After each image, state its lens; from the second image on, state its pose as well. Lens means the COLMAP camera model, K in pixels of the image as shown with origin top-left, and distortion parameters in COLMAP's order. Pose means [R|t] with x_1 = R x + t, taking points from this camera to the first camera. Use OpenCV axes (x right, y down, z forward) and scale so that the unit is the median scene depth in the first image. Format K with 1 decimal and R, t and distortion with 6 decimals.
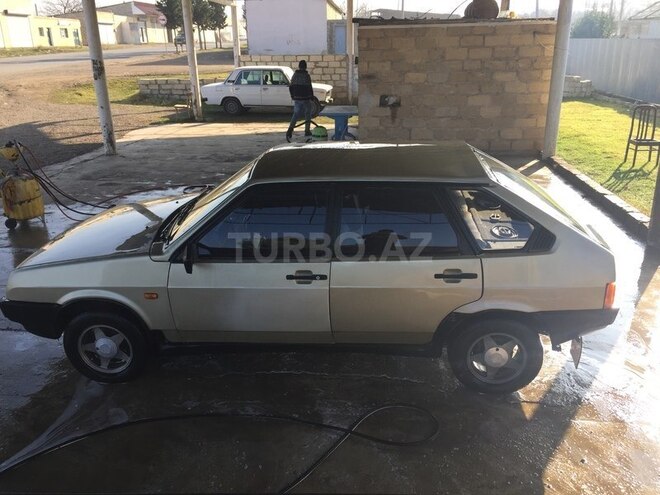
lens RADIAL K [[586.8, 0, 330.1], [0, 586.8, 222.4], [0, 0, 1]] dist [0.085401, -0.146146]
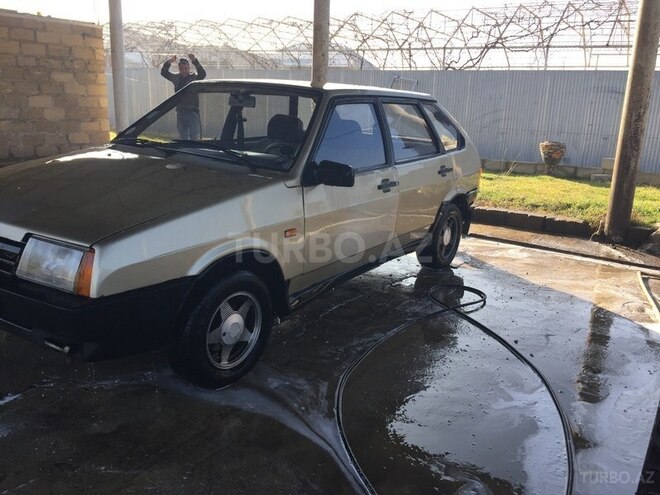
lens RADIAL K [[562.1, 0, 330.0], [0, 562.1, 247.5], [0, 0, 1]] dist [0.081352, -0.118901]
pose [[0.489513, -0.179565, 0.853307, -0.323258], [0.210533, 0.973956, 0.084177, 0.032923], [-0.846199, 0.138444, 0.514568, 0.206969]]
